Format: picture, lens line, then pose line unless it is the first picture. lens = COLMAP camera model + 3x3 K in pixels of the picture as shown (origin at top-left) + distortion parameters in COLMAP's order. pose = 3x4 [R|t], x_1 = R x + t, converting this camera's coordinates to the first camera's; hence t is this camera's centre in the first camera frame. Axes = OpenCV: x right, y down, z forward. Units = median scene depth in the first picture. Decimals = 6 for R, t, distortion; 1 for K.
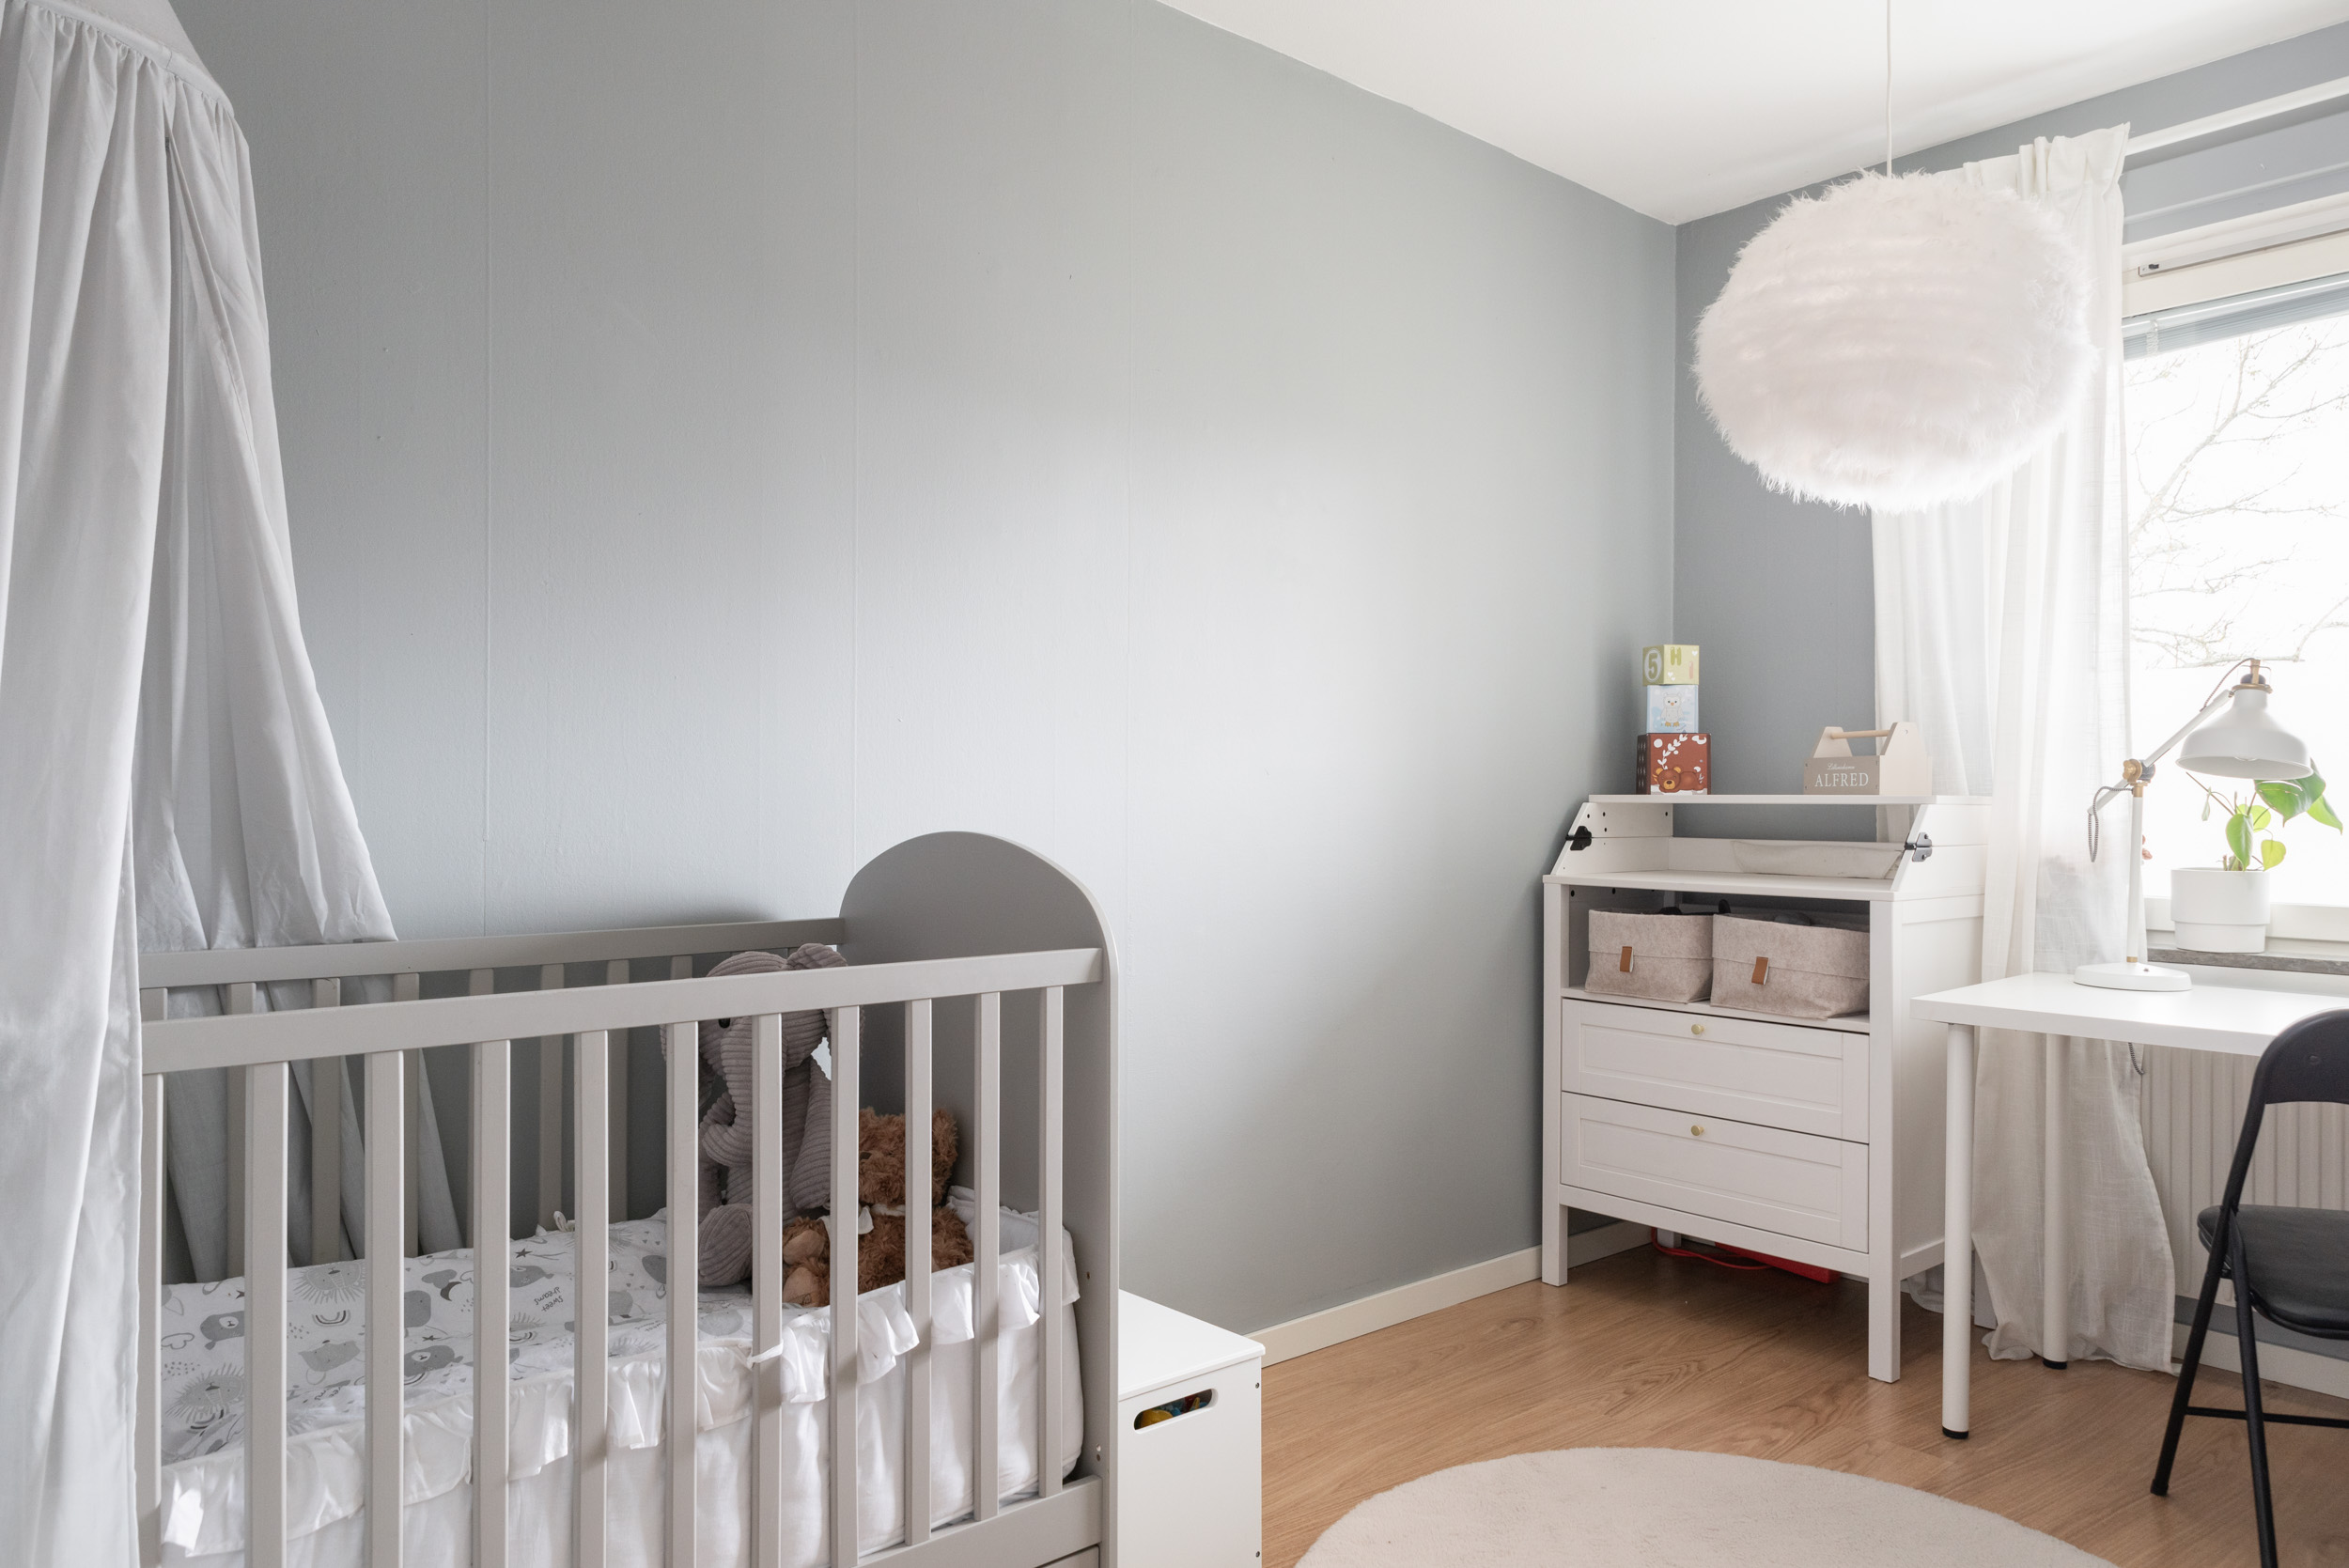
lens RADIAL K [[1577.5, 0, 1180.4], [0, 1577.5, 794.1], [0, 0, 1]] dist [0.006382, -0.006165]
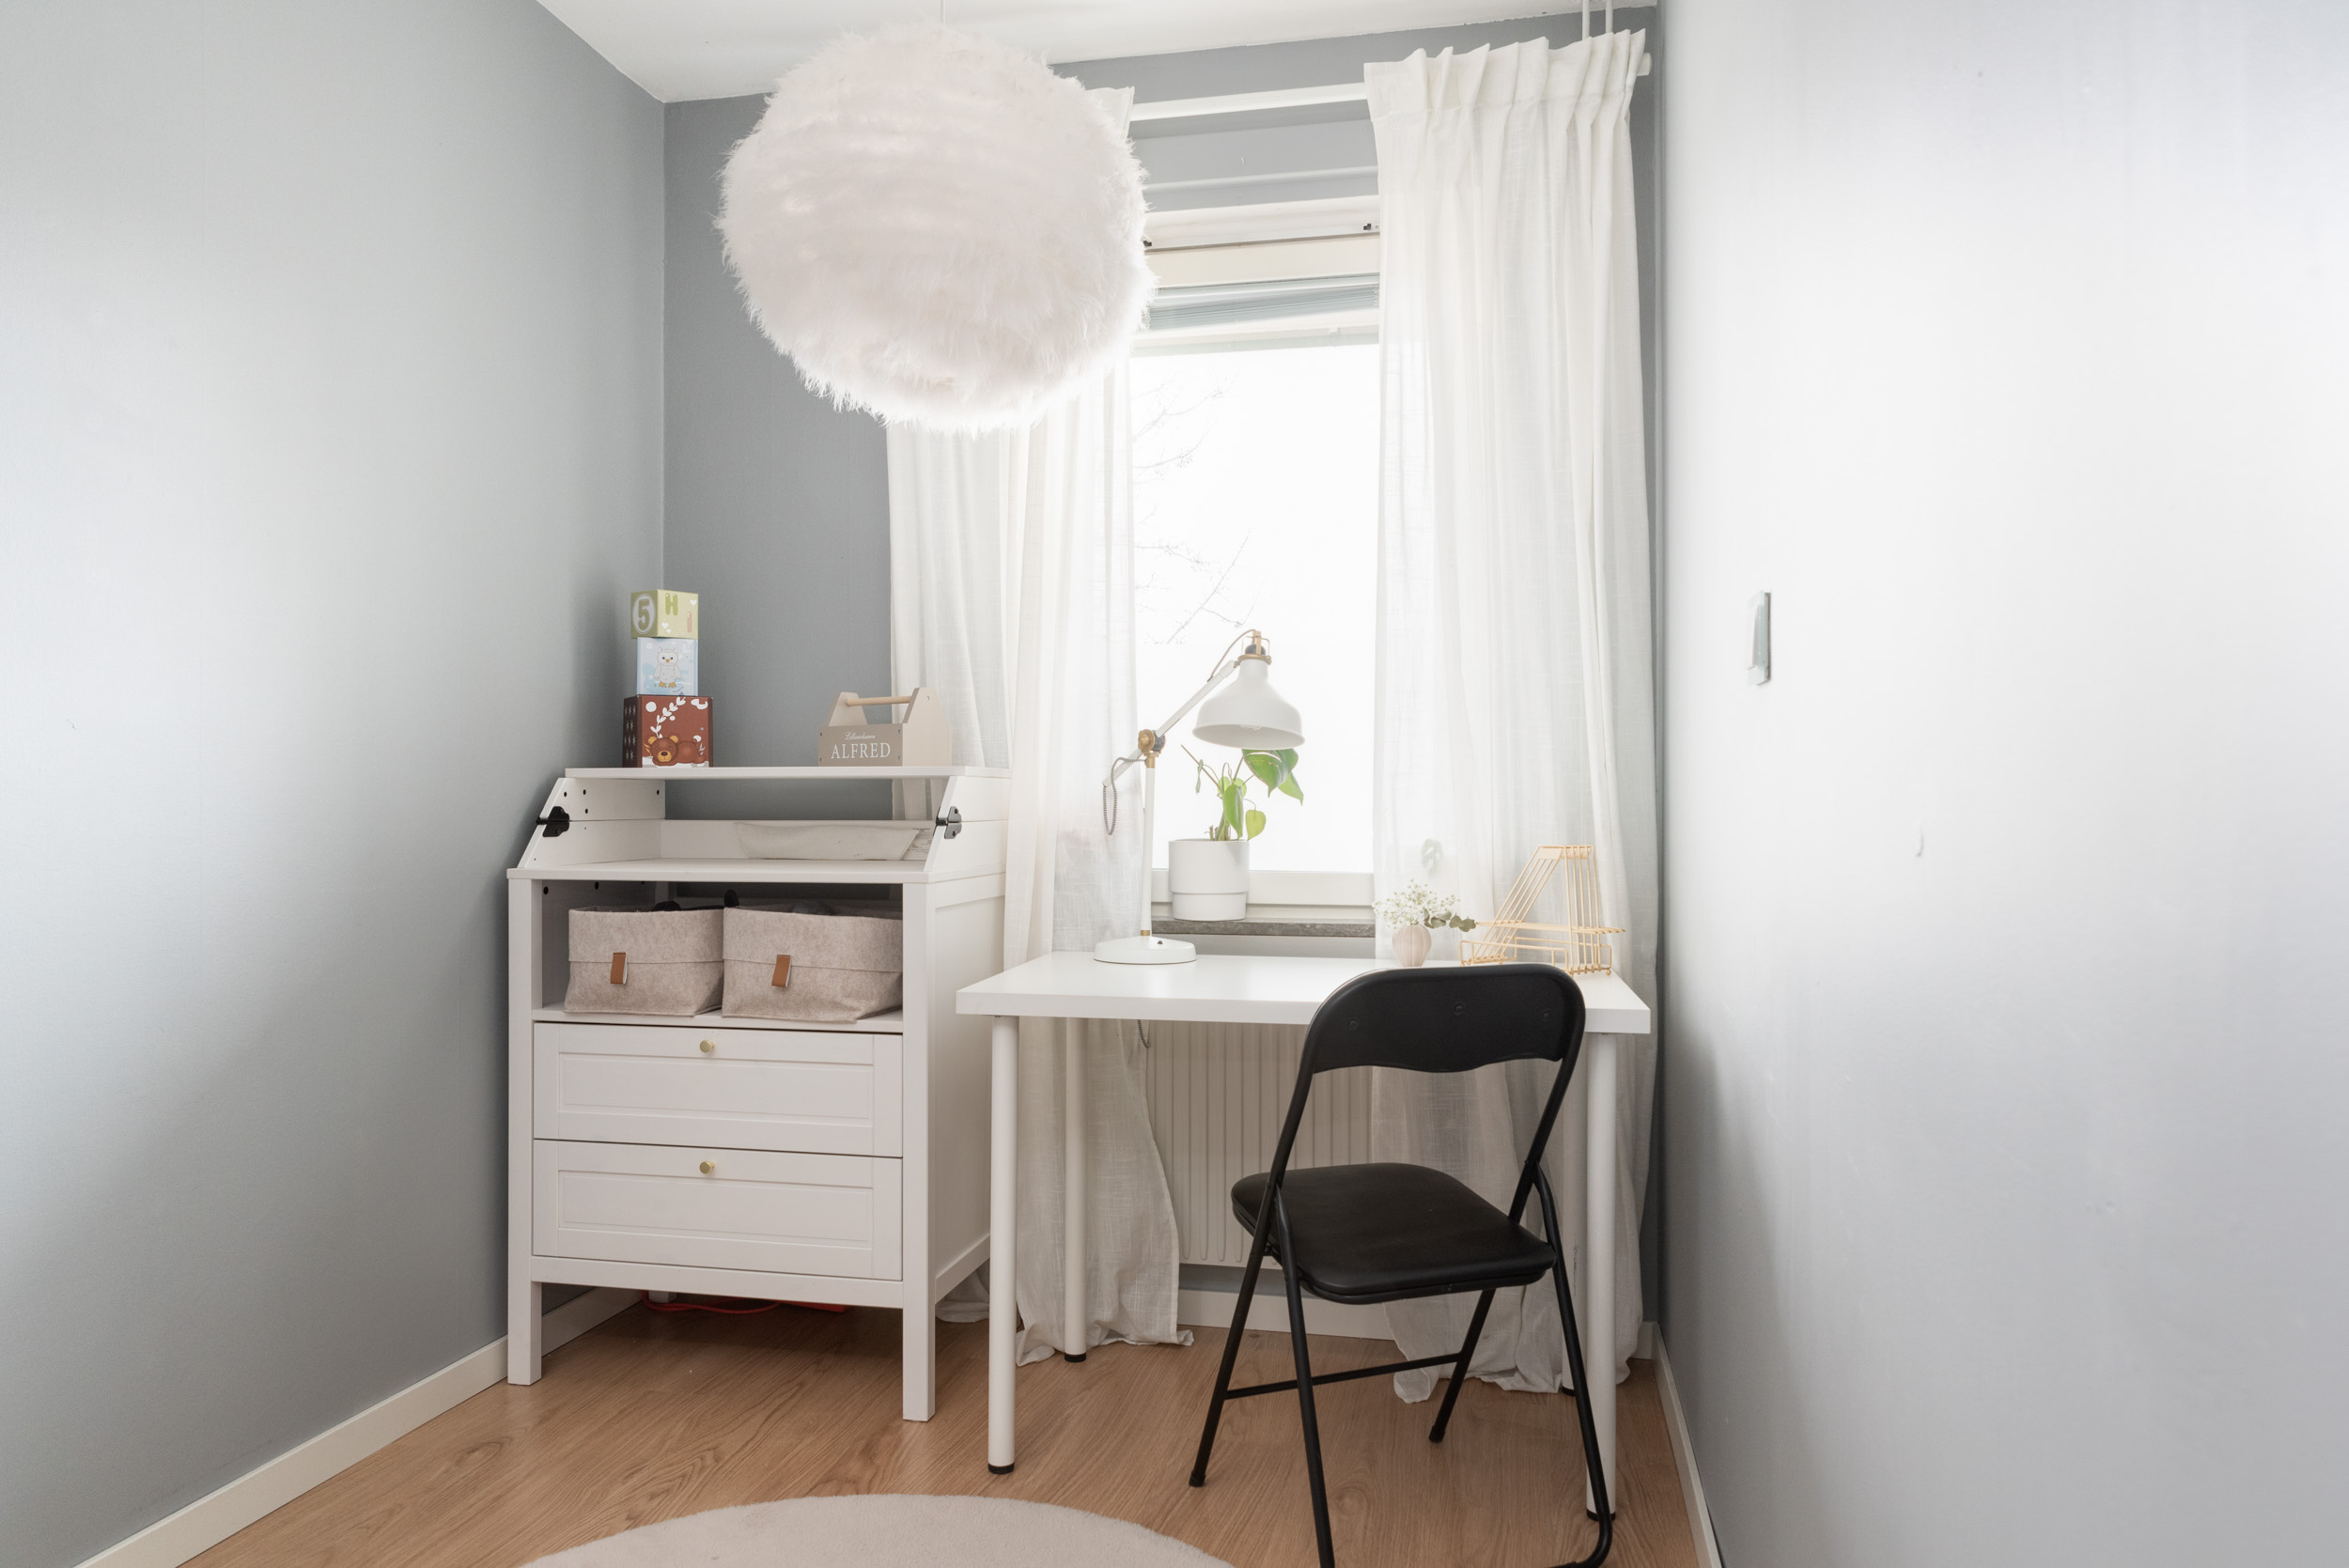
lens RADIAL K [[1577.5, 0, 1180.4], [0, 1577.5, 794.1], [0, 0, 1]] dist [0.006382, -0.006165]
pose [[0.797305, -0.004167, 0.603562, 0.024749], [0.002843, 0.999991, 0.003148, 0.014355], [-0.603570, -0.000794, 0.797310, 0.191417]]
